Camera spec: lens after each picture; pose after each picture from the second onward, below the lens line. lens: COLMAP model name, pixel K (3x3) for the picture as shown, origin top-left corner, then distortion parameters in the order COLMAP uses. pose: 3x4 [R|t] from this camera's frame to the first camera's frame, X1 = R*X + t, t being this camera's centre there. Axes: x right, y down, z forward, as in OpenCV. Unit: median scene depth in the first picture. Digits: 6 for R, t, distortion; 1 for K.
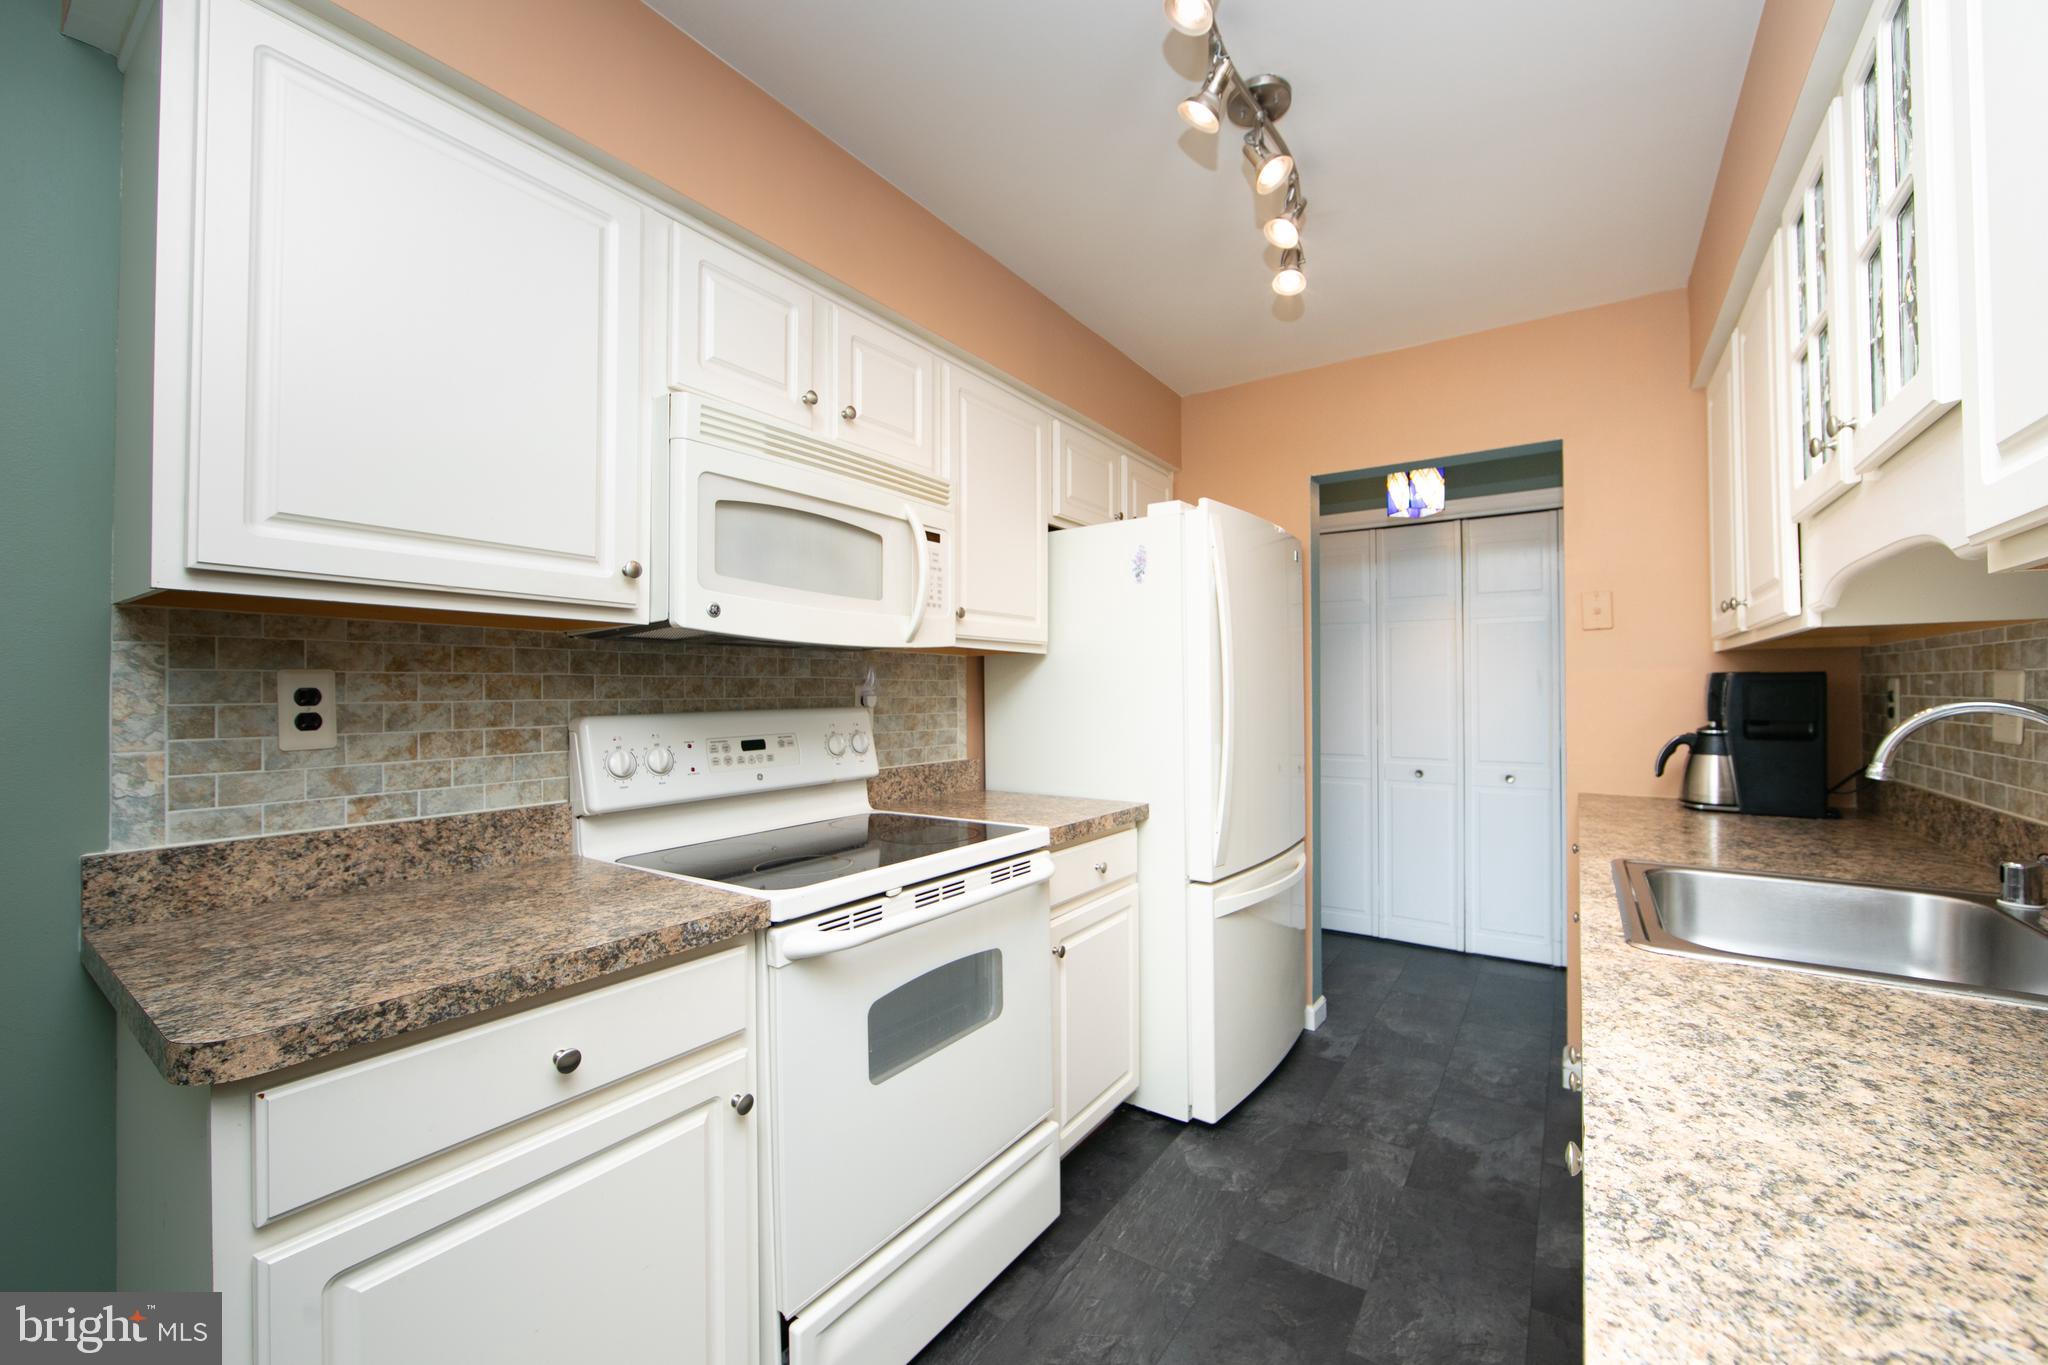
lens RADIAL K [[1138.9, 0, 1024.0], [0, 1138.9, 682.5], [0, 0, 1]] dist [-0.061186, -0.000337]
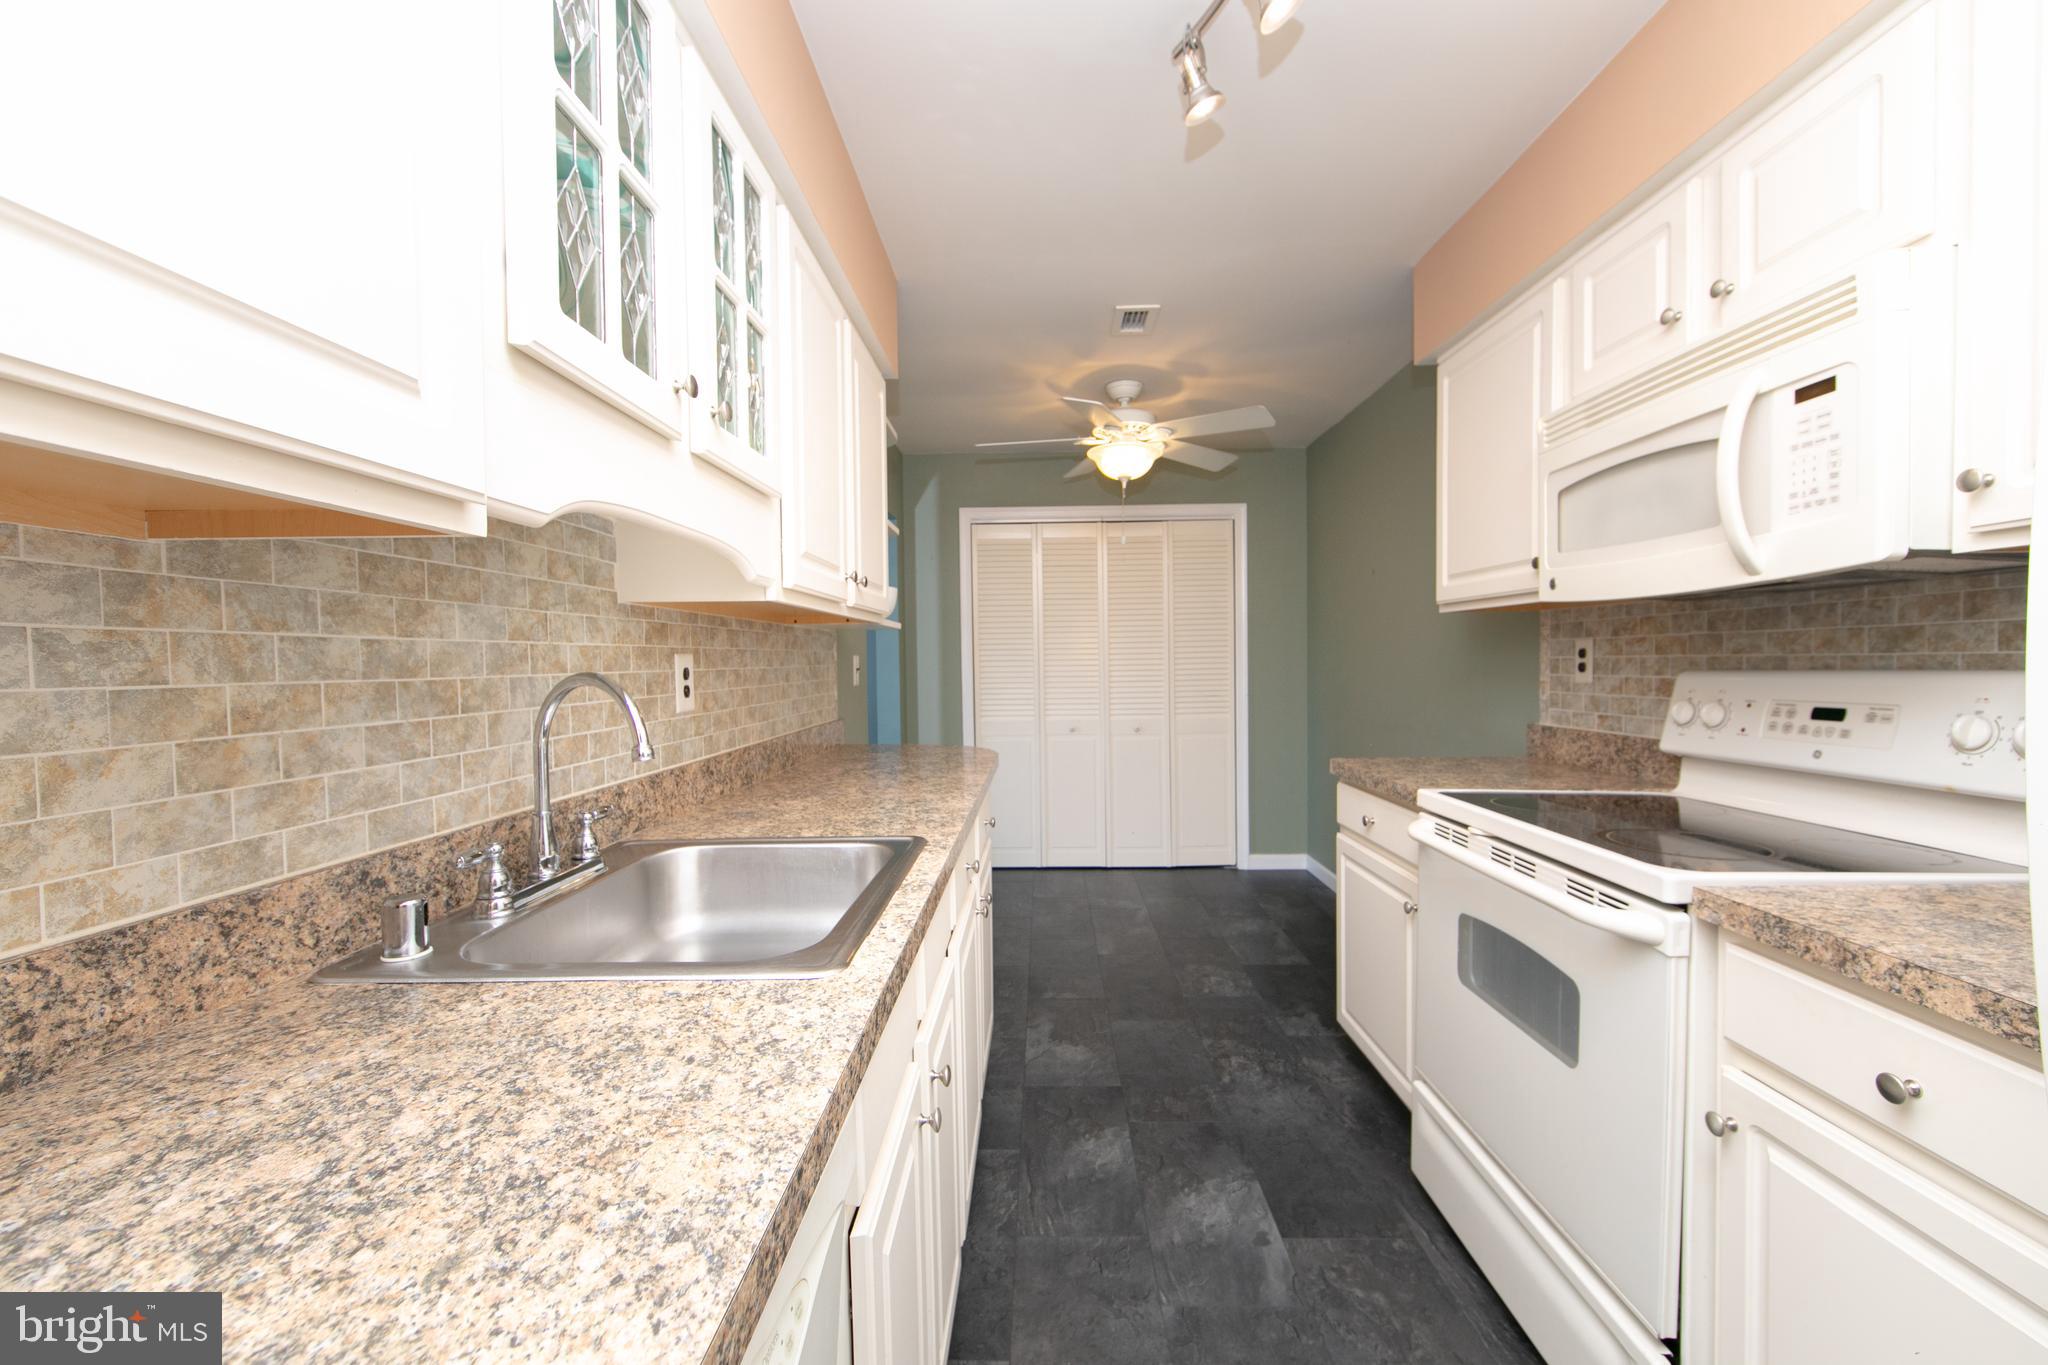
lens RADIAL K [[1138.9, 0, 1024.0], [0, 1138.9, 682.5], [0, 0, 1]] dist [-0.061186, -0.000337]
pose [[-0.907884, 0.037164, -0.417571, 0.762851], [0.035421, 0.999301, 0.011927, 0.005444], [0.417723, -0.003962, -0.908566, 1.897491]]
